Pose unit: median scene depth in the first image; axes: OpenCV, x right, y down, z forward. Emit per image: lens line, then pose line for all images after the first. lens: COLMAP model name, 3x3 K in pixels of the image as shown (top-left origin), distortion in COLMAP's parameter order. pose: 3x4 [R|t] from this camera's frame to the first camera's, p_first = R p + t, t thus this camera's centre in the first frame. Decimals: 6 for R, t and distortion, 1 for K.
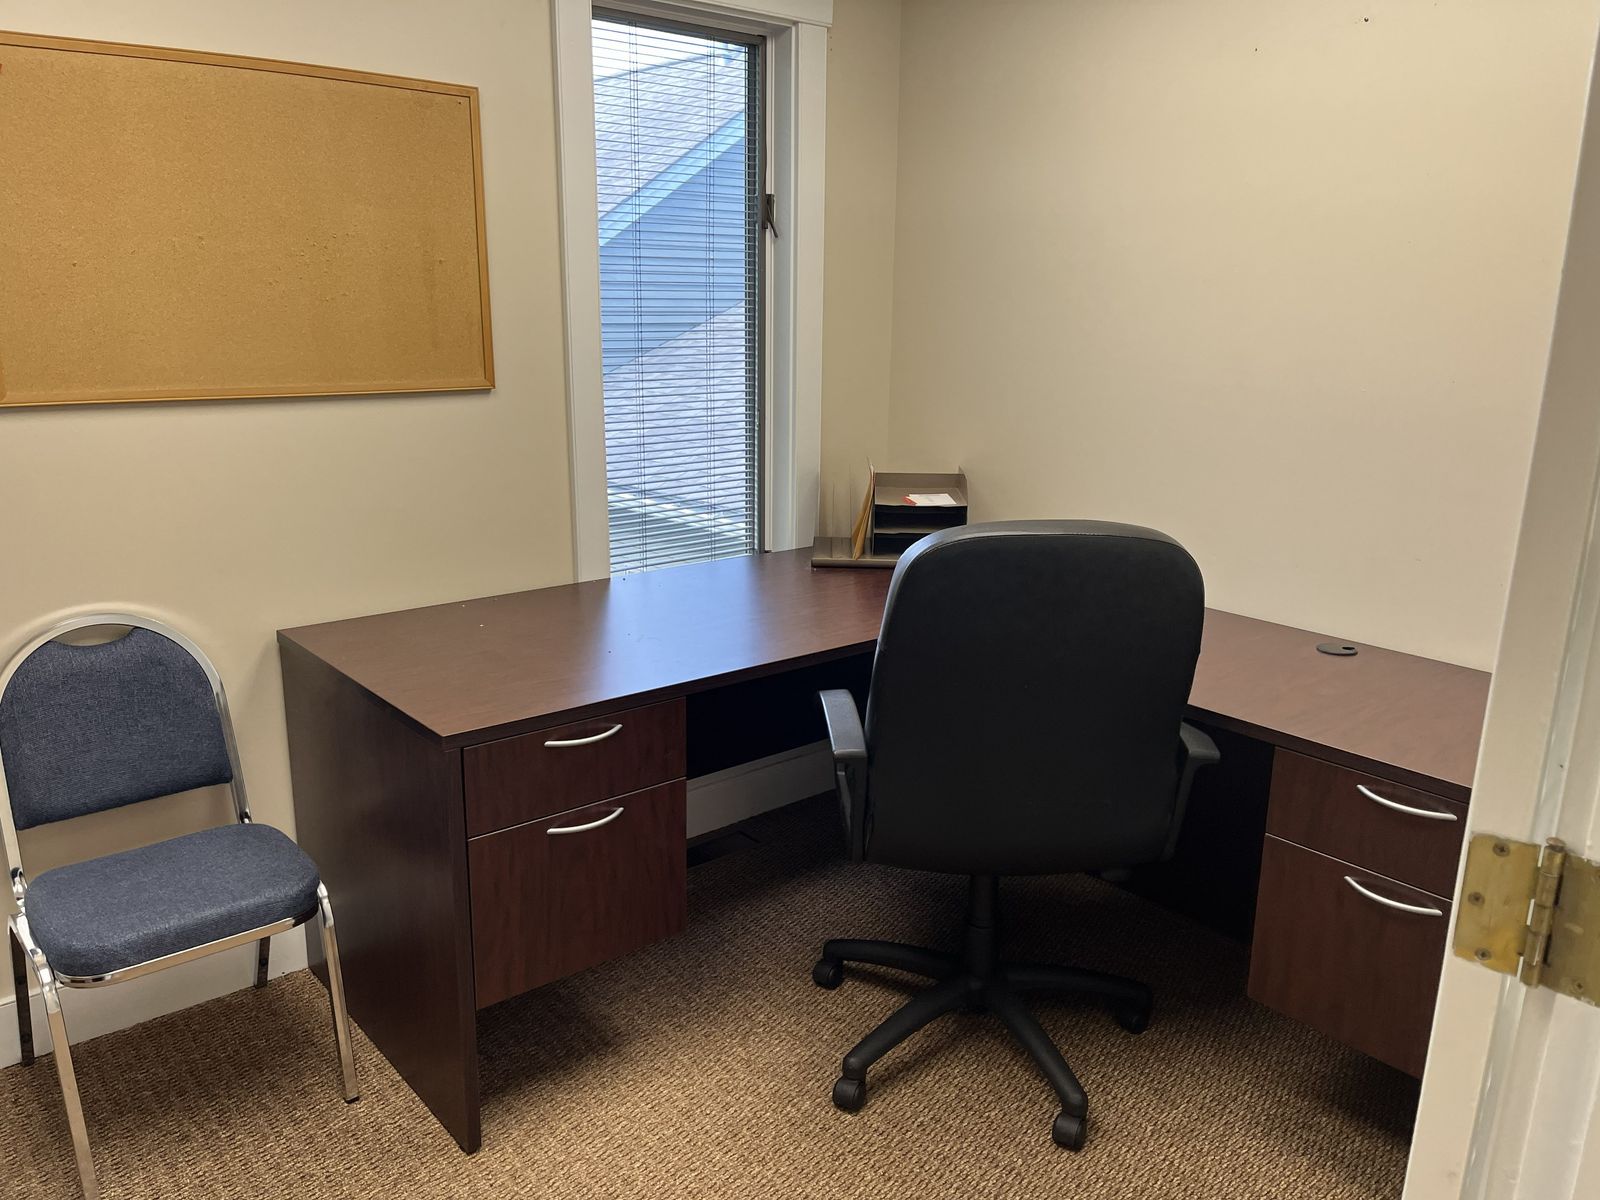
lens RADIAL K [[1230.1, 0, 797.7], [0, 1230.1, 604.2], [0, 0, 1]] dist [0.065692, -0.092821]
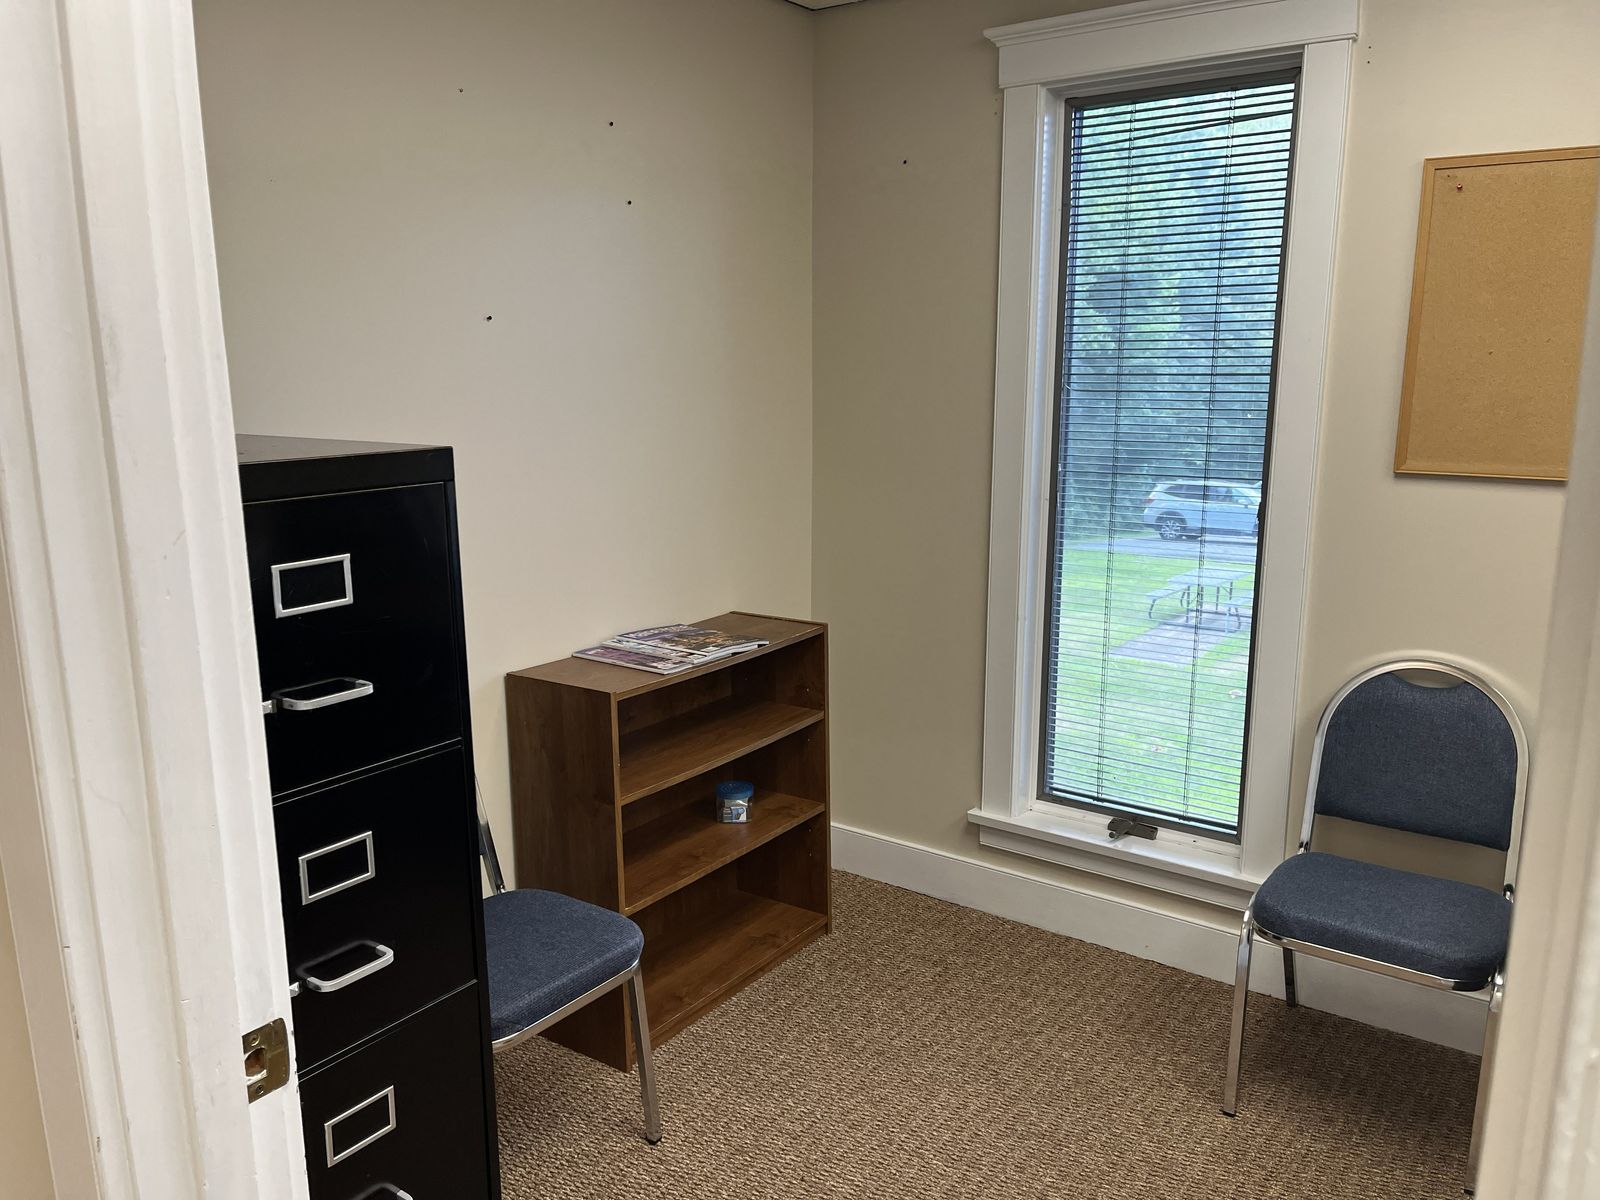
lens RADIAL K [[1230.1, 0, 798.3], [0, 1230.1, 596.9], [0, 0, 1]] dist [0.065692, -0.092821]
pose [[0.238166, 0.172291, -0.955821, 0.376232], [-0.233348, 0.965463, 0.115885, -0.045171], [0.942776, 0.195439, 0.270144, 0.146948]]
